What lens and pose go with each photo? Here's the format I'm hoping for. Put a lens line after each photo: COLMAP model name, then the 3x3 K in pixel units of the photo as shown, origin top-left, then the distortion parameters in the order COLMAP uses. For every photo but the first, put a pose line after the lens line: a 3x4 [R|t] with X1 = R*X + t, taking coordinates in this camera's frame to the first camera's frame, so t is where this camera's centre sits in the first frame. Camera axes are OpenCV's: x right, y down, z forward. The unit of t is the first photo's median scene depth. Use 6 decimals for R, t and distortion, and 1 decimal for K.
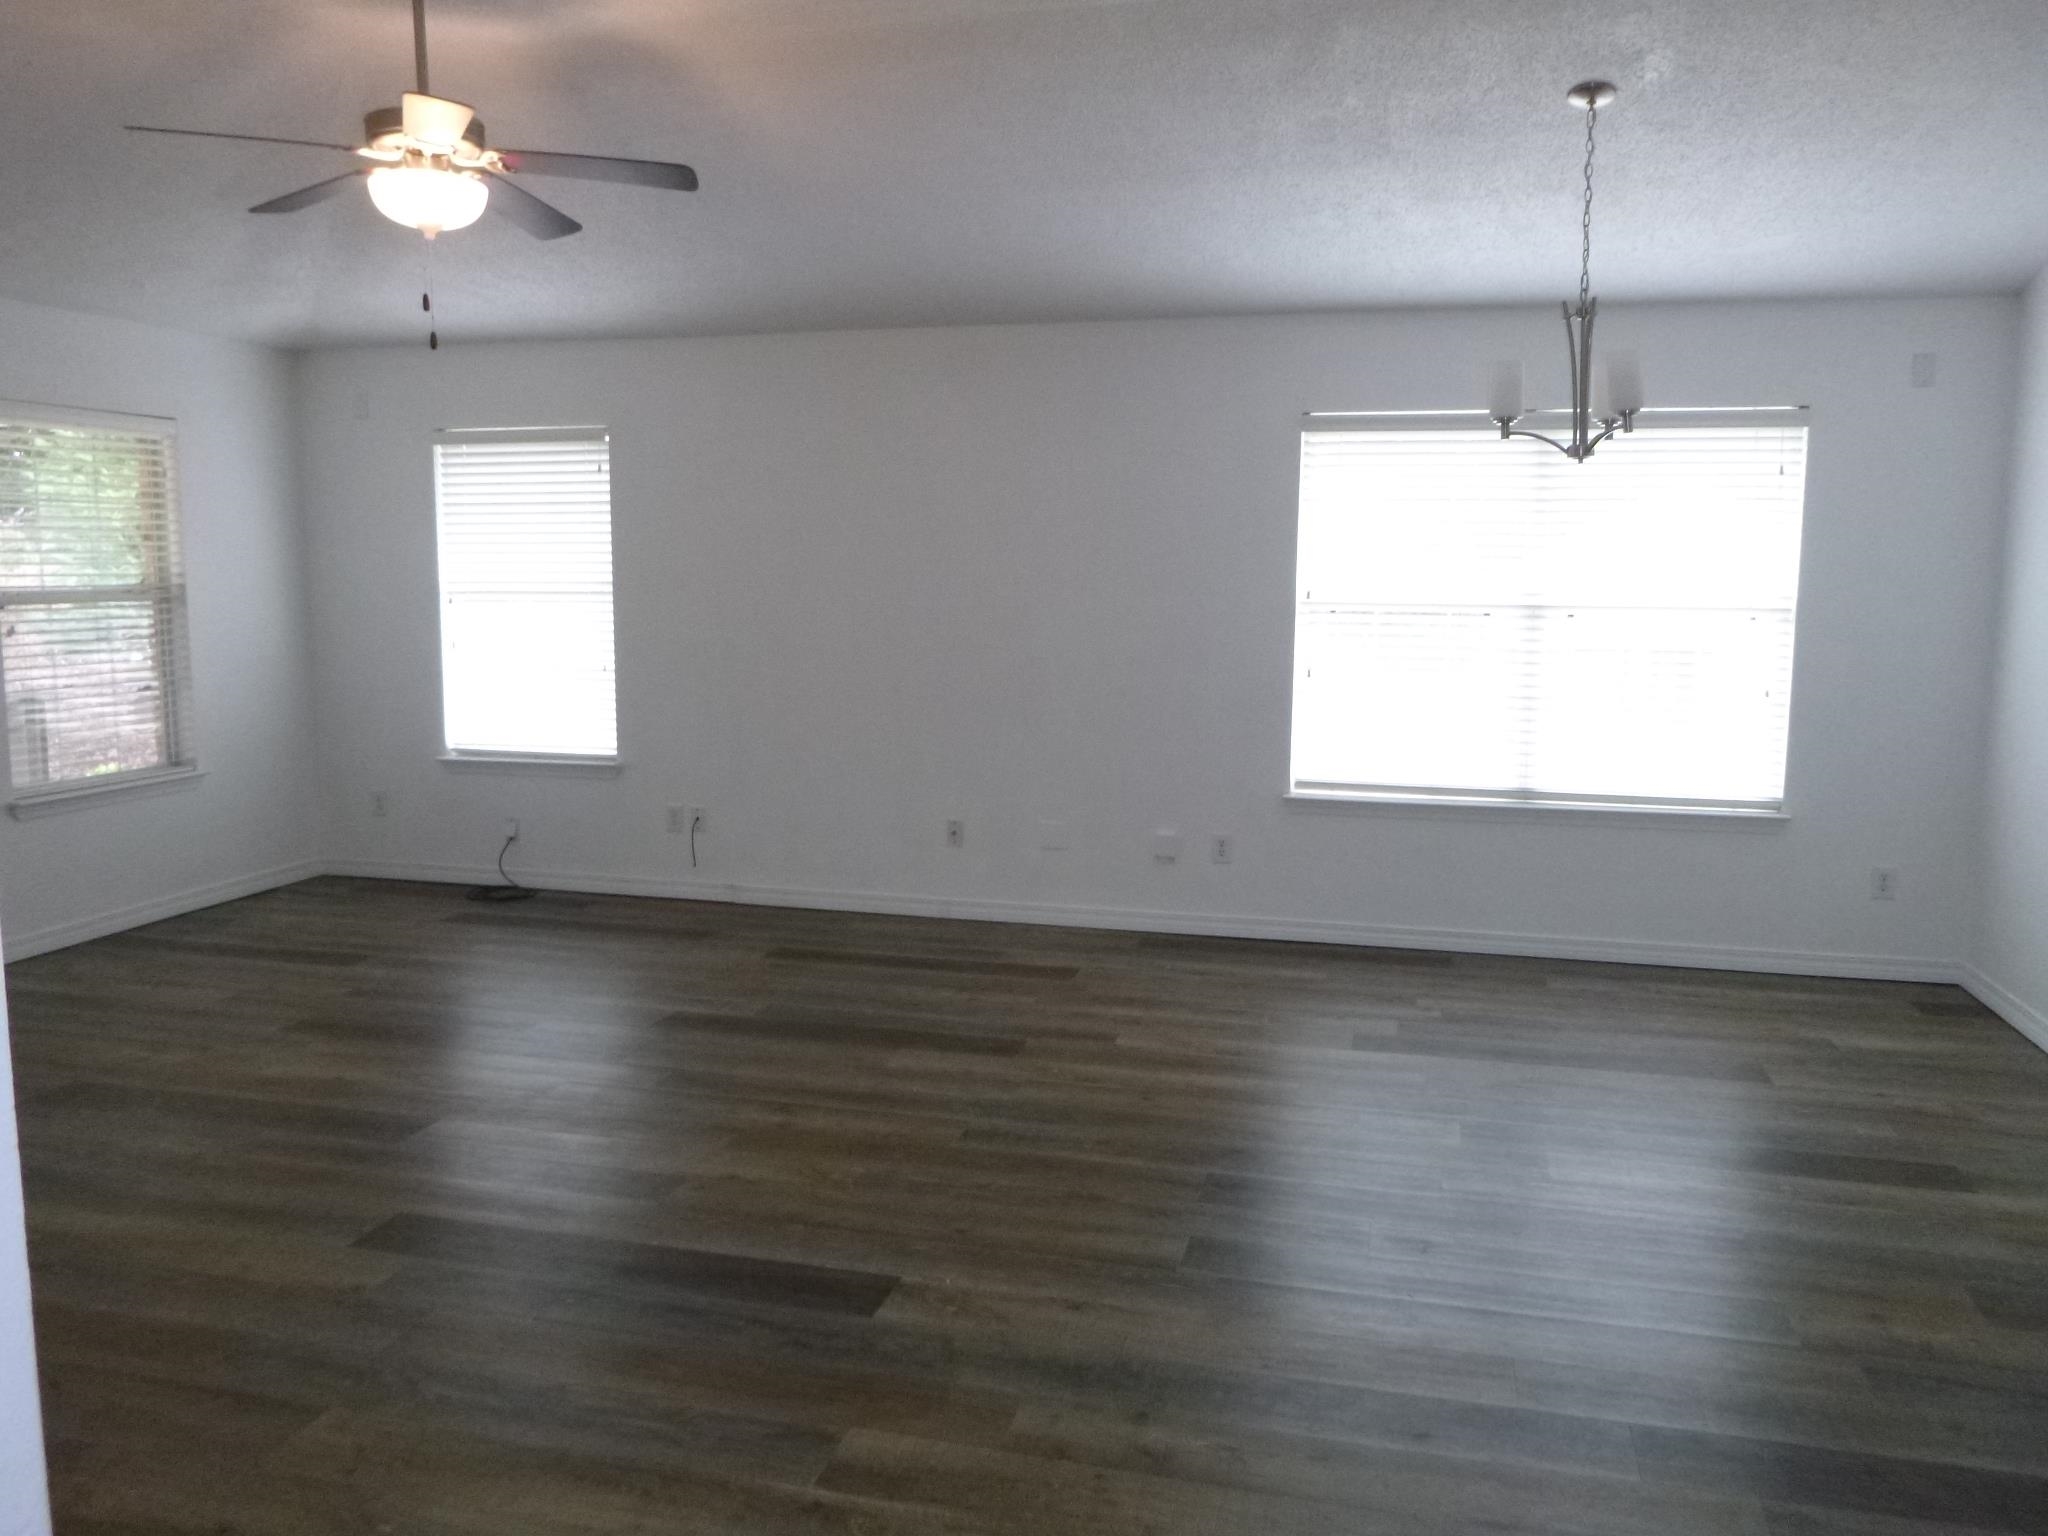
lens RADIAL K [[1523.0, 0, 1031.7], [0, 1523.0, 746.4], [0, 0, 1]] dist [-0.023018, 0.004881]
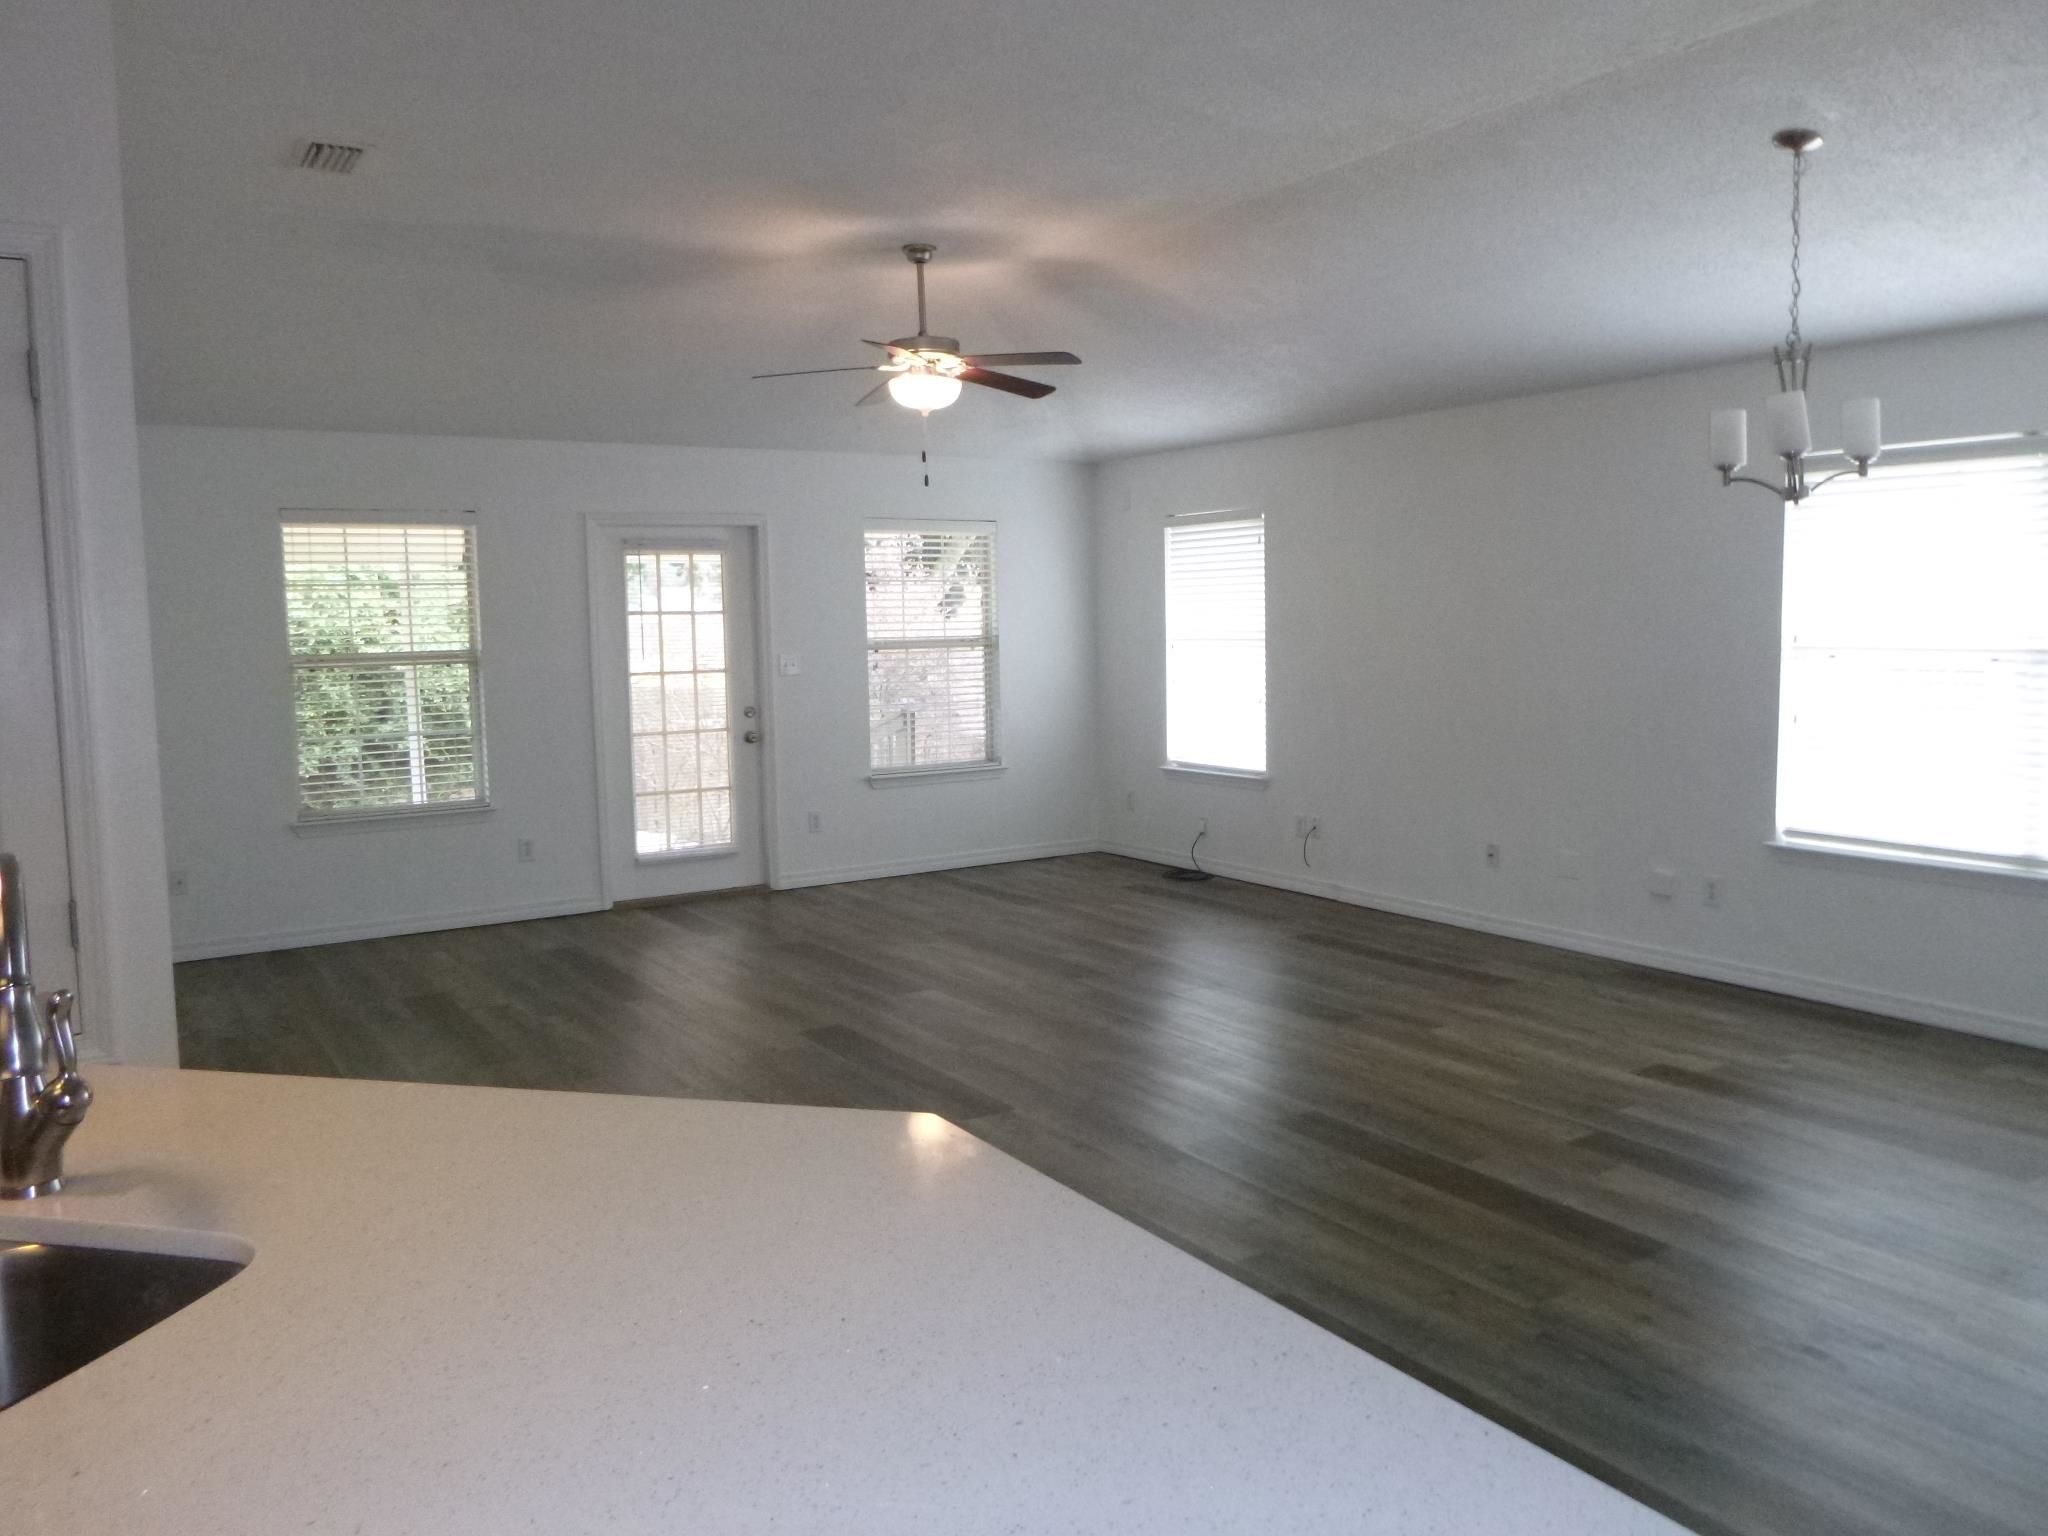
lens RADIAL K [[1523.0, 0, 1031.7], [0, 1523.0, 746.4], [0, 0, 1]] dist [-0.023018, 0.004881]
pose [[0.740163, 0.041211, -0.671163, 0.452312], [-0.060618, 0.998146, -0.005563, 0.004220], [0.669689, 0.044802, 0.741289, -0.045748]]
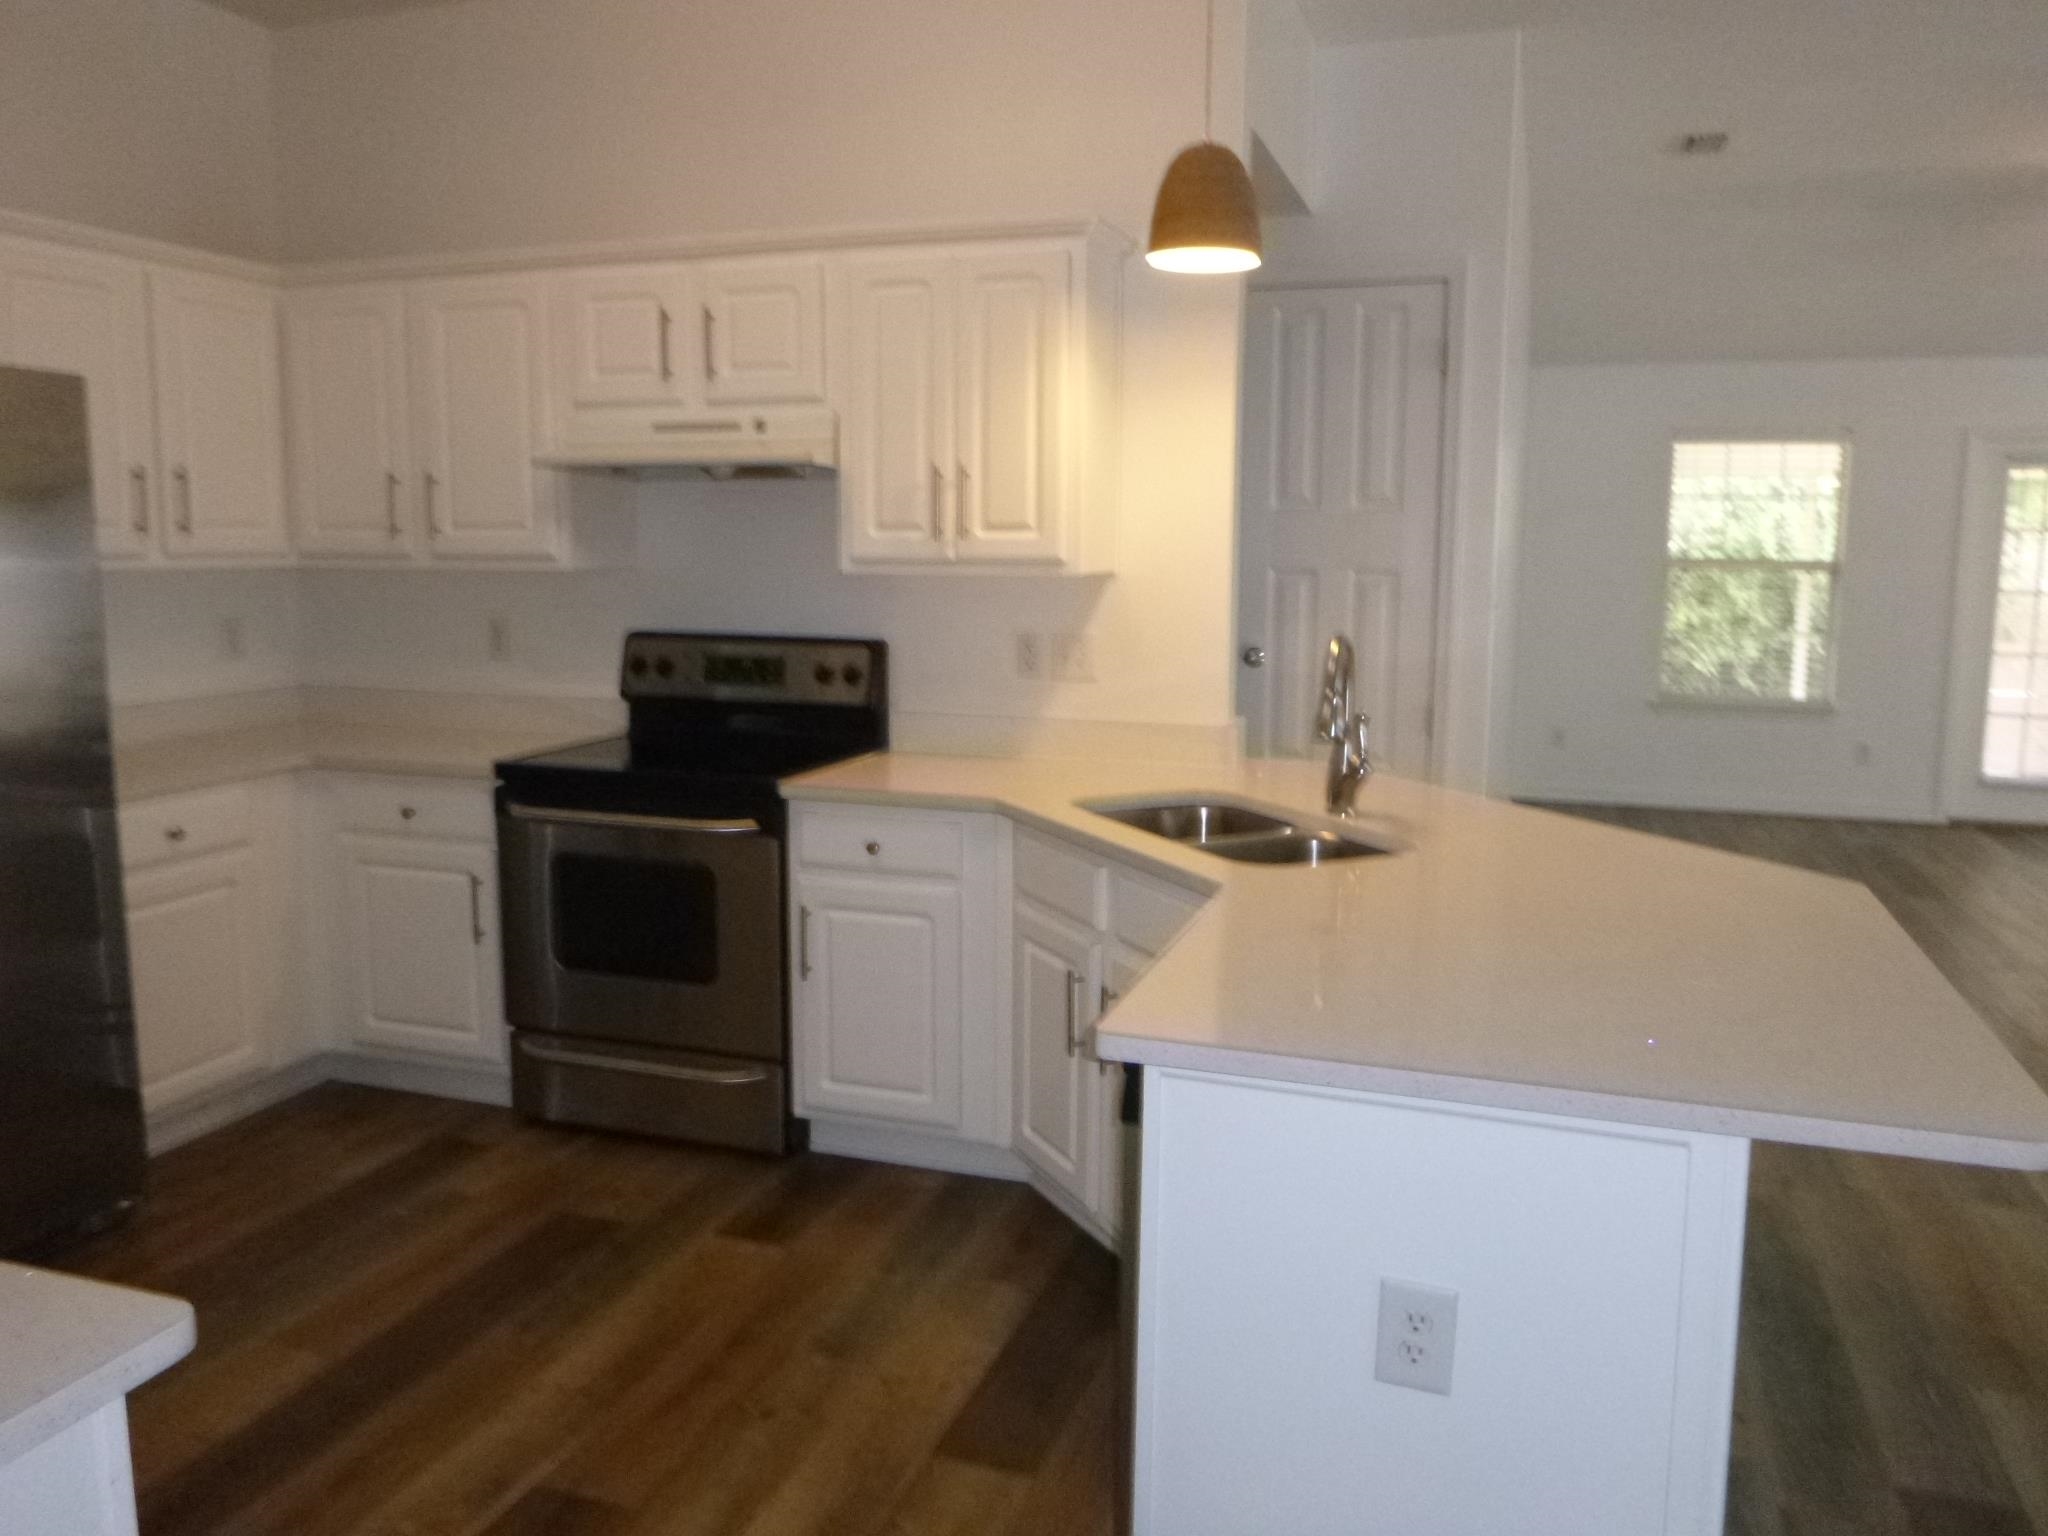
lens RADIAL K [[1534.8, 0, 1035.6], [0, 1534.8, 749.5], [0, 0, 1]] dist [-0.020188, 0.003064]
pose [[-0.057327, 0.137038, -0.988906, 0.640926], [-0.125476, 0.981691, 0.143312, 0.004486], [0.990439, 0.132299, -0.039082, -0.049100]]
